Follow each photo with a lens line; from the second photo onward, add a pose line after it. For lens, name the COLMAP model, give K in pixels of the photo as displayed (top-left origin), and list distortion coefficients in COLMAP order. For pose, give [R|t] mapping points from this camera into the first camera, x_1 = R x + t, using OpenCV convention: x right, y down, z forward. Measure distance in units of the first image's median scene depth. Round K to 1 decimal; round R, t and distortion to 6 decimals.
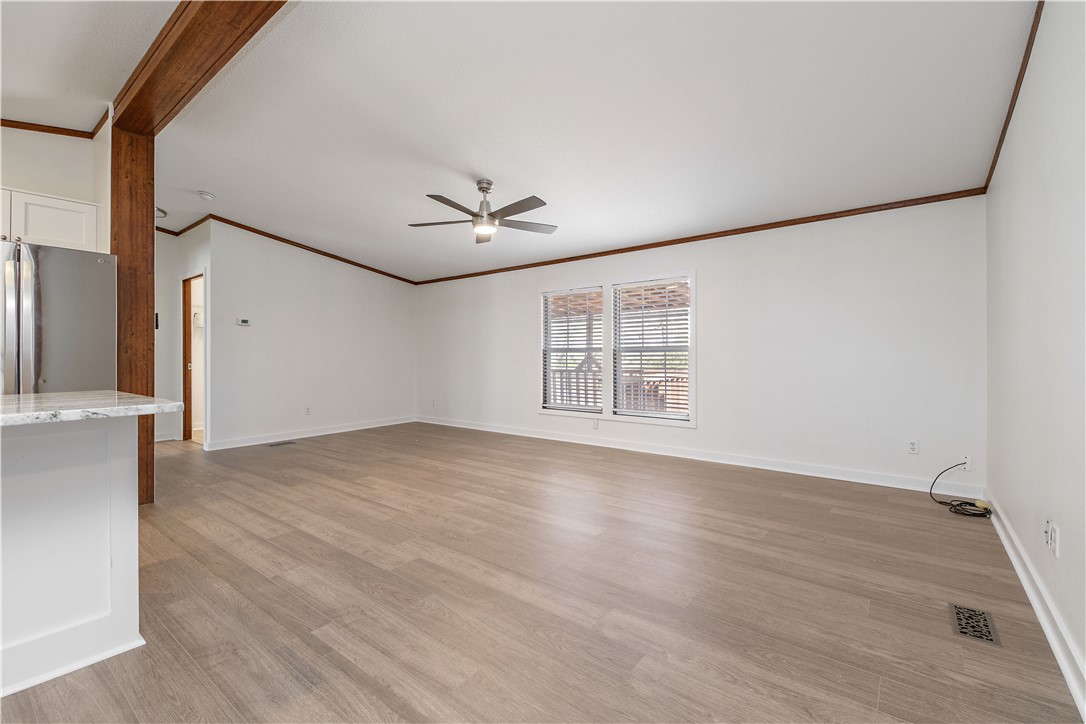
lens RADIAL K [[464.1, 0, 540.0], [0, 464.1, 355.1], [0, 0, 1]] dist [0.027302, -0.000418]
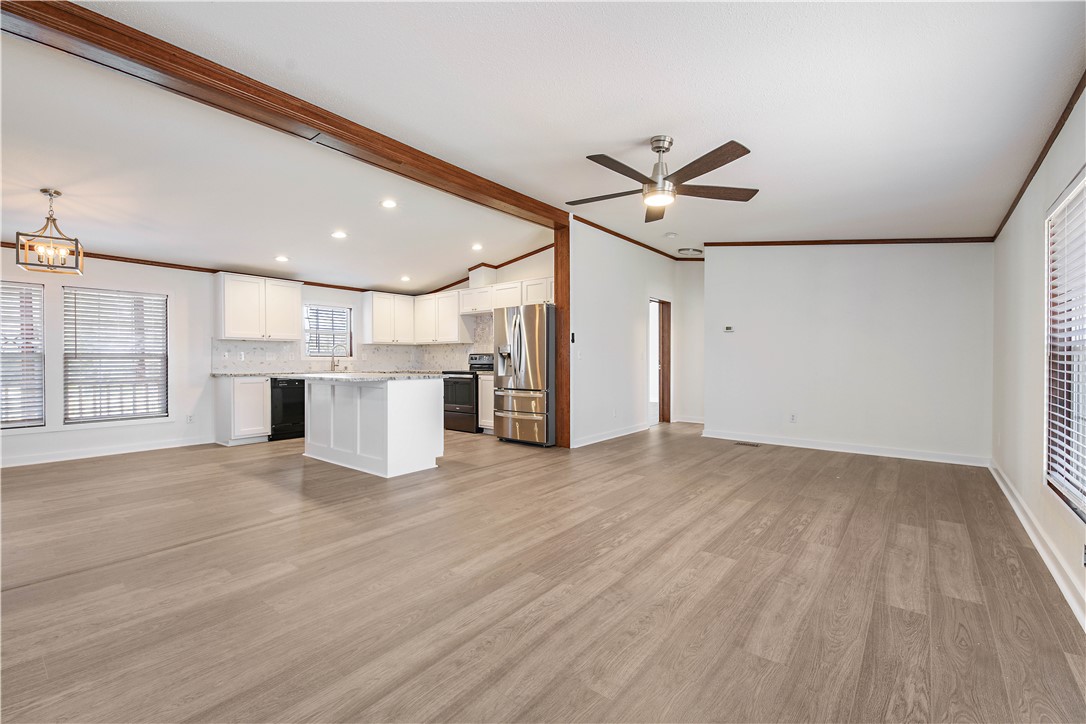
lens RADIAL K [[456.4, 0, 546.6], [0, 456.4, 363.3], [0, 0, 1]] dist [0.044452, -0.019127]
pose [[-0.017446, 0.011786, -0.999778, 0.804275], [0.001767, 0.999929, 0.011757, -0.003668], [0.999846, -0.001562, -0.017466, 0.993700]]
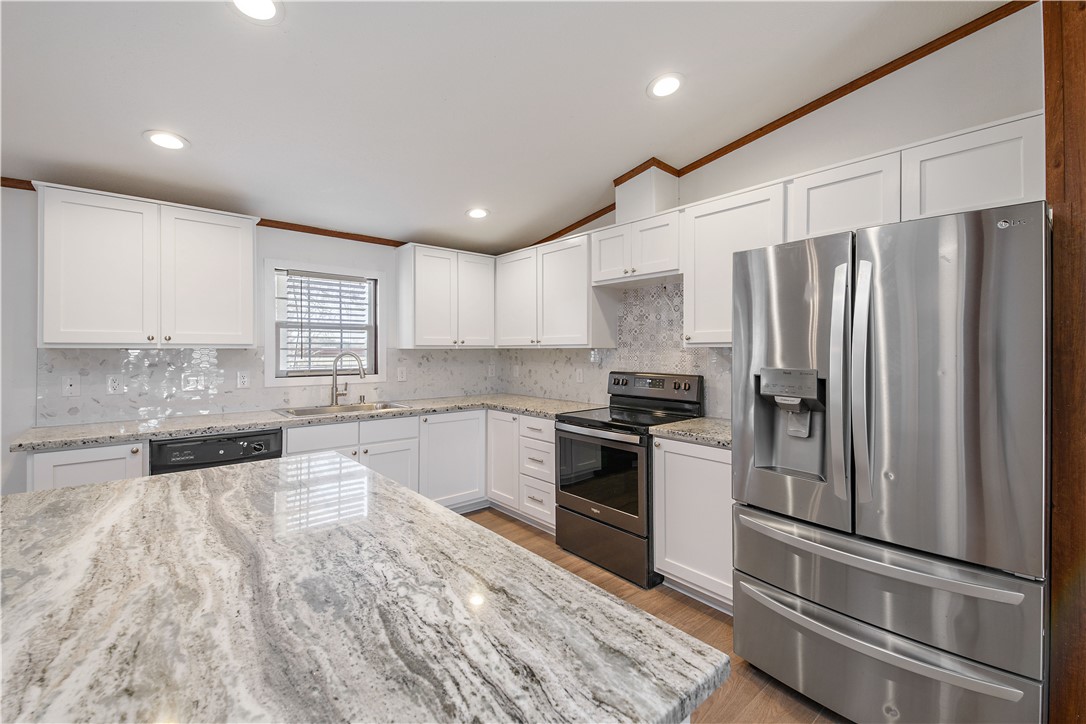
lens RADIAL K [[461.5, 0, 548.6], [0, 461.5, 349.9], [0, 0, 1]] dist [0.021433, -0.000631]
pose [[-0.186095, 0.005528, -0.982516, -0.401144], [-0.000189, 0.999984, 0.005662, -0.079554], [0.982532, 0.001240, -0.186091, 0.628318]]
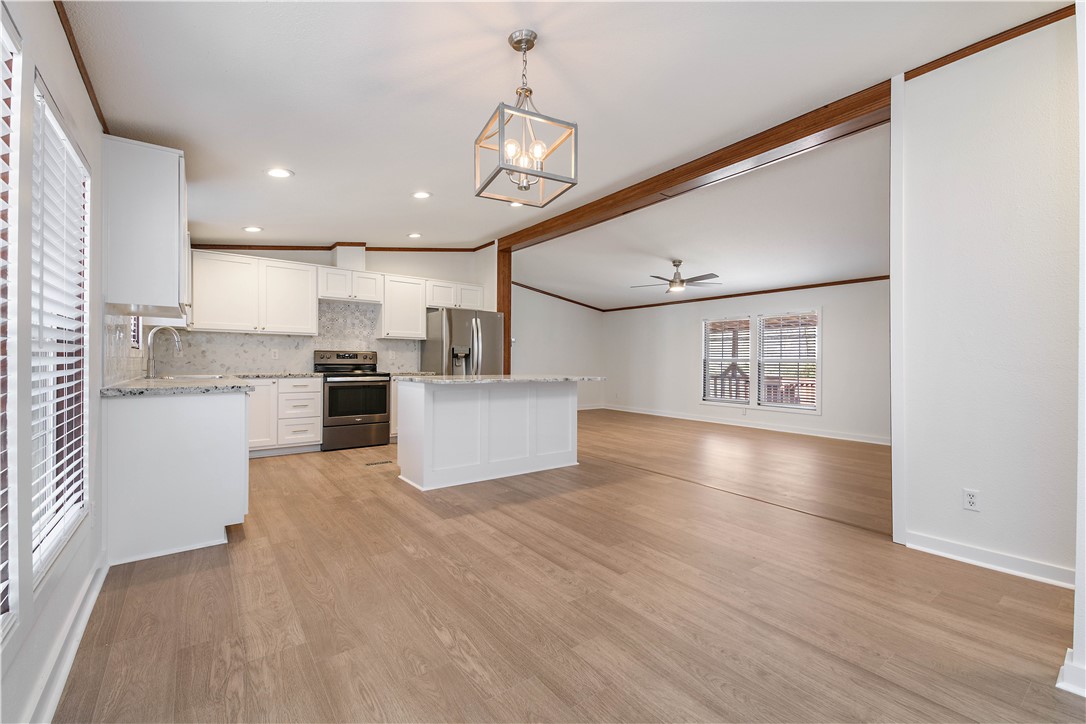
lens RADIAL K [[456.4, 0, 546.6], [0, 456.4, 363.3], [0, 0, 1]] dist [0.044452, -0.019127]
pose [[0.966779, 0.015734, -0.255129, -0.182122], [-0.015242, 0.999876, 0.003903, 0.003648], [0.255158, 0.000116, 0.966899, -0.883228]]
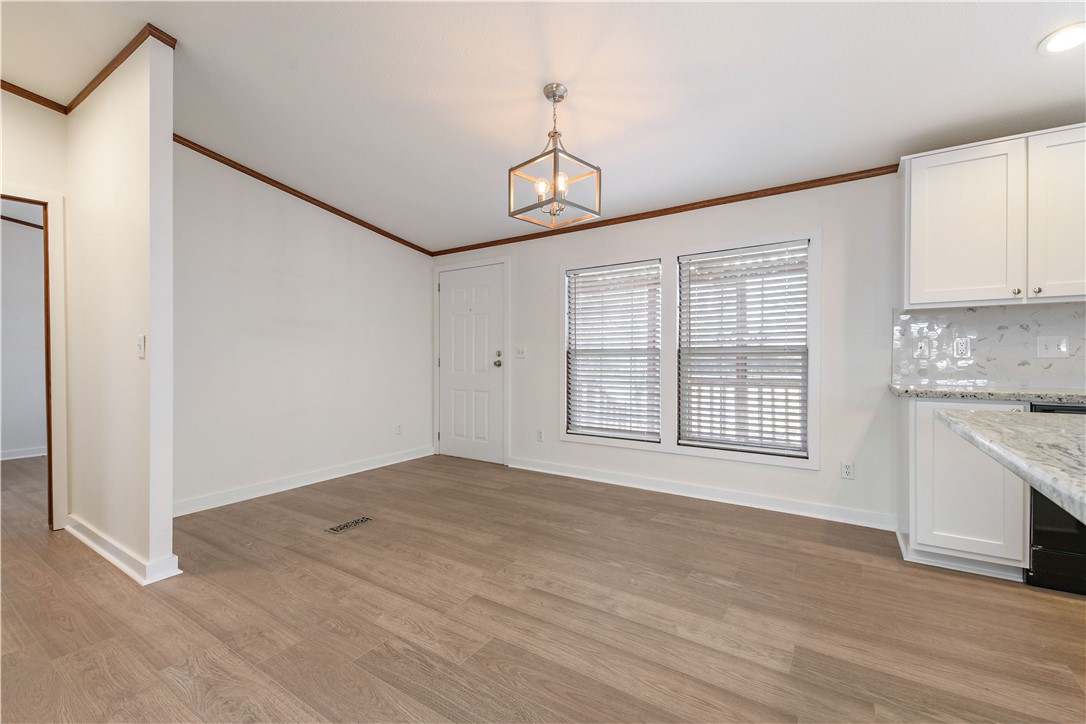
lens RADIAL K [[454.8, 0, 546.5], [0, 454.8, 362.0], [0, 0, 1]] dist [0.039368, -0.018331]
pose [[-0.996229, 0.007739, -0.086422, -0.292135], [0.006981, 0.999935, 0.009070, 0.000856], [0.086487, 0.008432, -0.996217, 0.449478]]
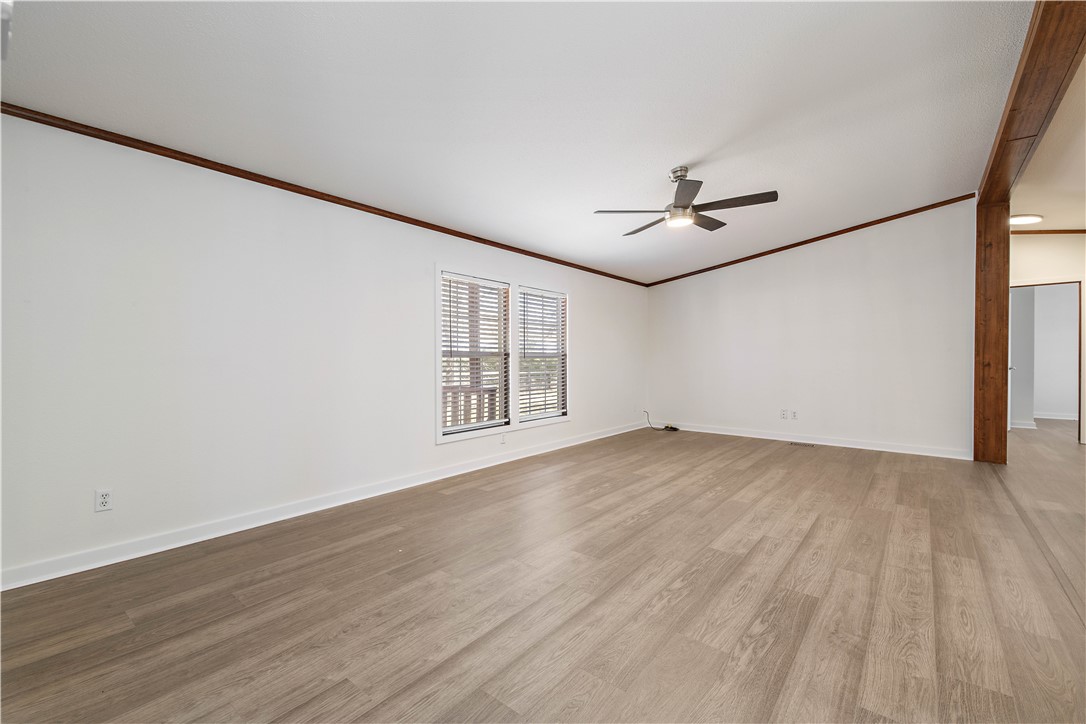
lens RADIAL K [[454.8, 0, 546.5], [0, 454.8, 362.0], [0, 0, 1]] dist [0.039368, -0.018331]
pose [[0.016402, 0.000348, 0.999865, -1.238023], [0.001911, 0.999998, -0.000380, 0.006175], [-0.999864, 0.001917, 0.016402, 1.506376]]
